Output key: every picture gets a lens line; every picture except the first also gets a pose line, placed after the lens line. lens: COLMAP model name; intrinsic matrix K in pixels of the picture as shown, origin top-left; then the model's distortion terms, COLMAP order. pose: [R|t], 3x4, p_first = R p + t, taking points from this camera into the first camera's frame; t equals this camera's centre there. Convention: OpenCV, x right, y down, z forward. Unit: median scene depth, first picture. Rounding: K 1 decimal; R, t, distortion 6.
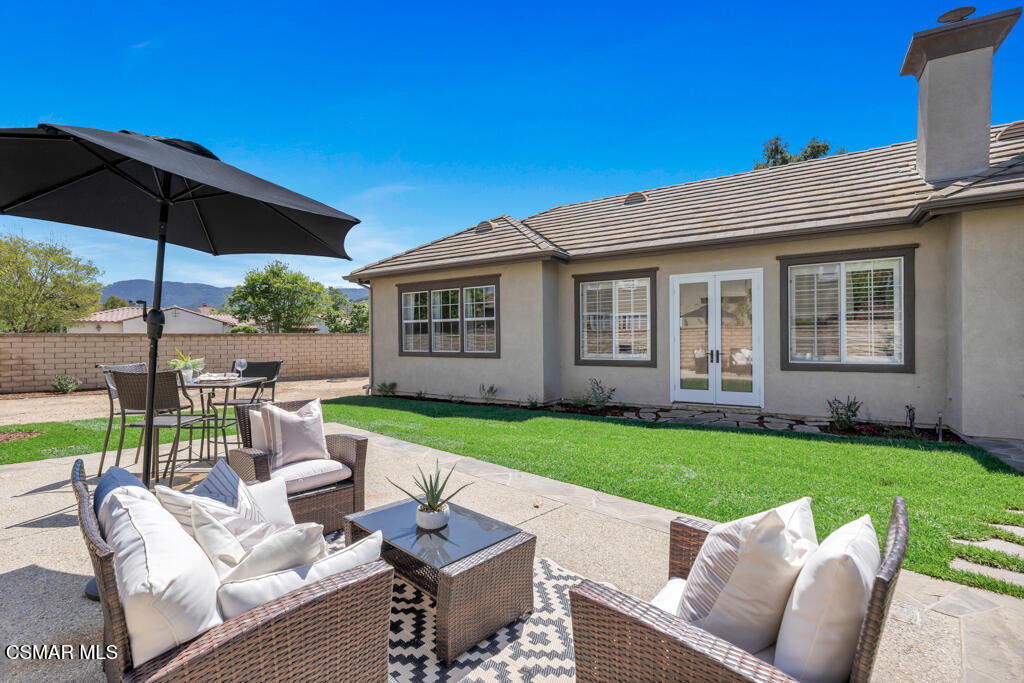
lens RADIAL K [[463.0, 0, 514.3], [0, 463.0, 334.5], [0, 0, 1]] dist [0.004702, -0.001207]
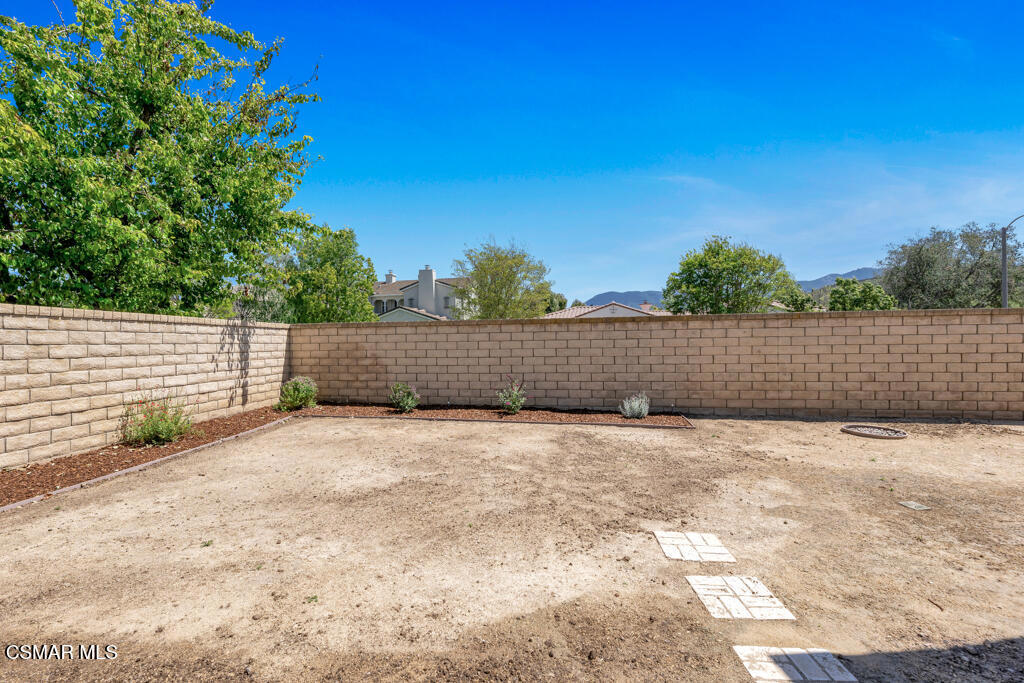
lens RADIAL K [[463.0, 0, 507.2], [0, 463.0, 338.5], [0, 0, 1]] dist [0.004702, -0.001207]
pose [[0.621315, -0.005599, -0.783541, -0.438400], [0.011892, 0.999927, 0.002285, 0.029641], [0.783471, -0.010737, 0.621336, 0.857727]]
